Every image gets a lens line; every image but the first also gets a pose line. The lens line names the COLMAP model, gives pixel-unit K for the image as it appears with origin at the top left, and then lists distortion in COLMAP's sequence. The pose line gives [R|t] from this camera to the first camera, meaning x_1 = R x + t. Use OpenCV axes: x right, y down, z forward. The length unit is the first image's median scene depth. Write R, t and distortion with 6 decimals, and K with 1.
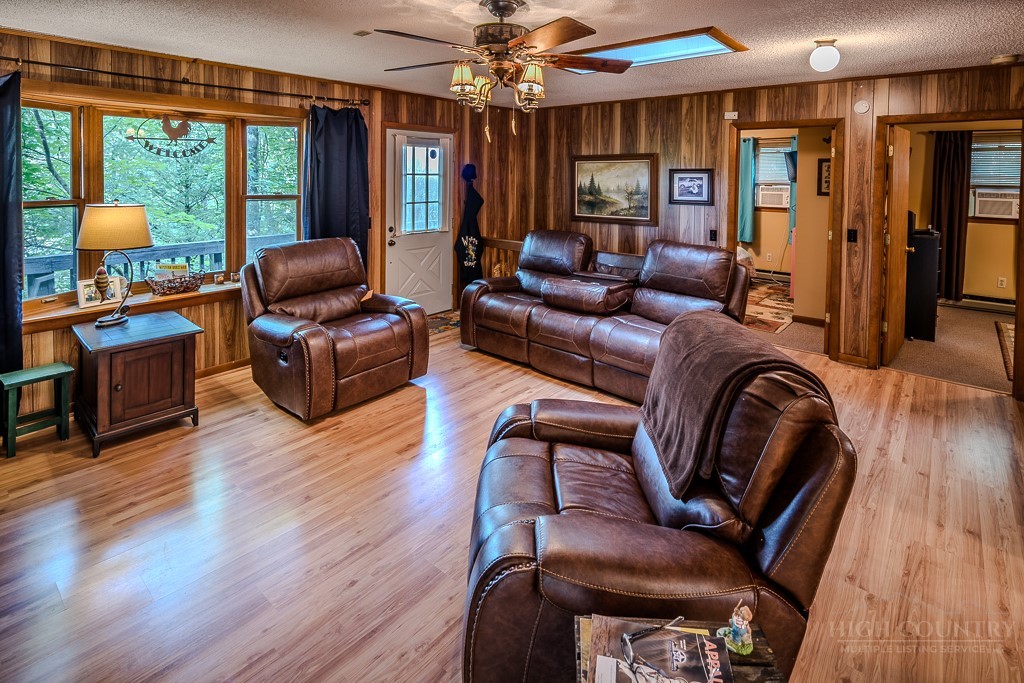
lens RADIAL K [[508.8, 0, 514.8], [0, 508.8, 186.5], [0, 0, 1]] dist [0.001103, -0.000469]
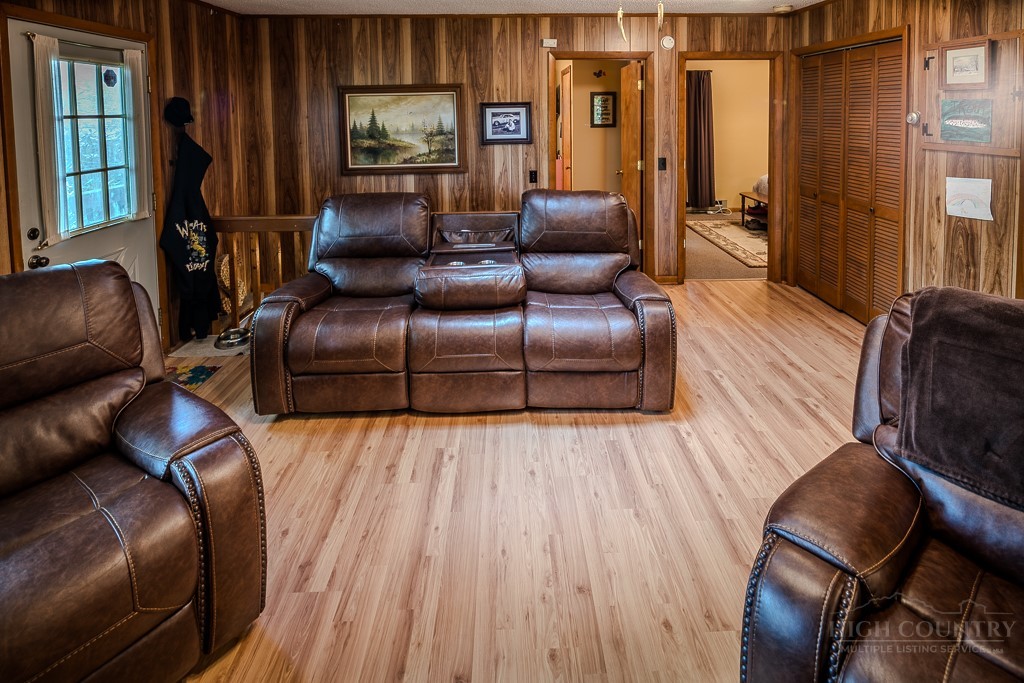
lens RADIAL K [[512.7, 0, 521.0], [0, 512.7, 138.4], [0, 0, 1]] dist [0.003962, -0.000849]
pose [[0.743263, -0.053026, 0.666894, -0.205316], [0.033972, 0.998559, 0.041535, -0.008629], [-0.668136, -0.008216, 0.743994, 0.317802]]
